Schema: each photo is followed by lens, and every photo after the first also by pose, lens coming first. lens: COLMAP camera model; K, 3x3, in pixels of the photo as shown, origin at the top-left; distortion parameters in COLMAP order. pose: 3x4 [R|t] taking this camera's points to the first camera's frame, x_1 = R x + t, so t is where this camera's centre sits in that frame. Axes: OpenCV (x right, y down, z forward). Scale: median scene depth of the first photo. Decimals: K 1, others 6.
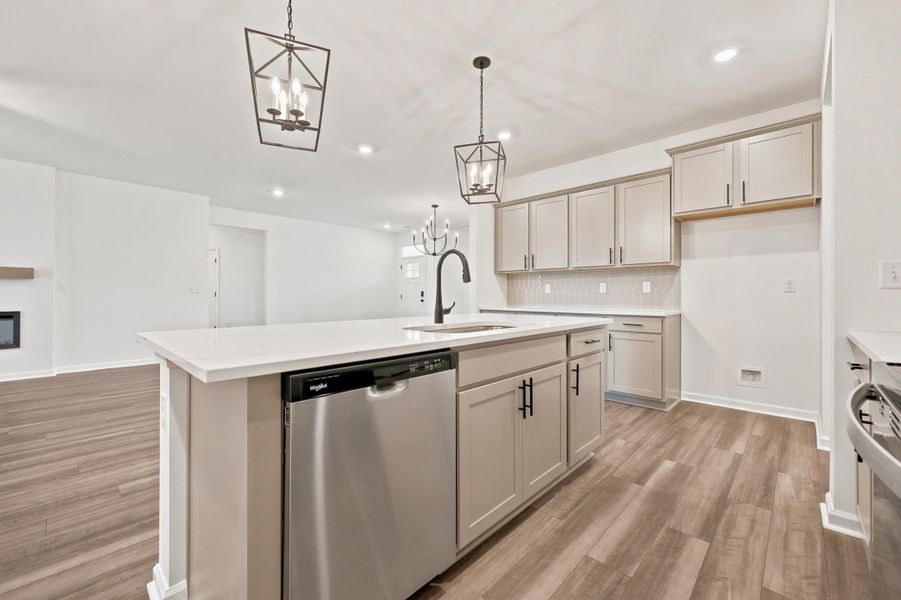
lens RADIAL K [[366.7, 0, 448.1], [0, 366.7, 299.0], [0, 0, 1]] dist [-0.003251, 0.000014]
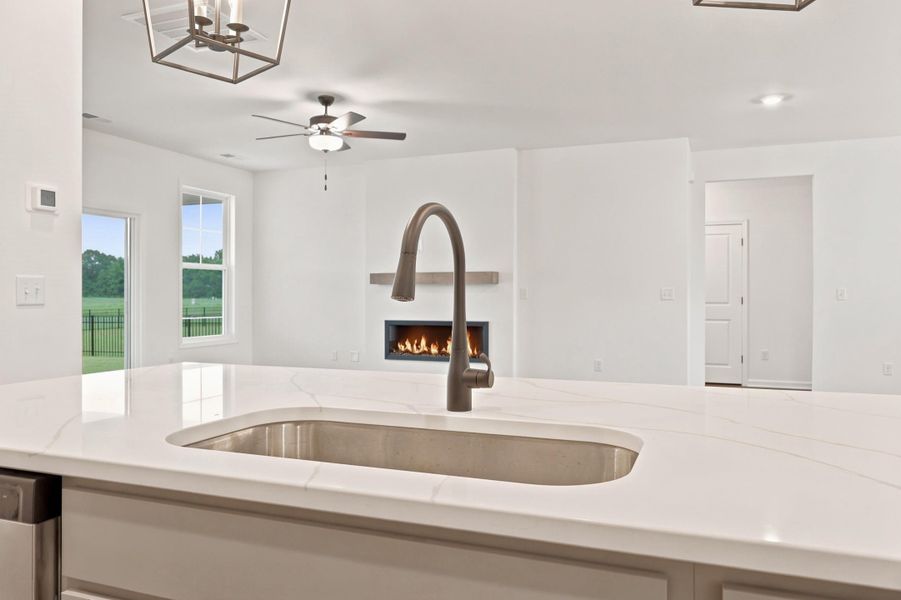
lens RADIAL K [[652.1, 0, 450.7], [0, 652.1, 295.2], [0, 0, 1]] dist [-0.009744, -0.004478]
pose [[0.378464, -0.003583, -0.925609, 0.232375], [-0.007222, 0.999951, -0.006823, -0.017299], [0.925588, 0.009267, 0.378420, 0.315168]]
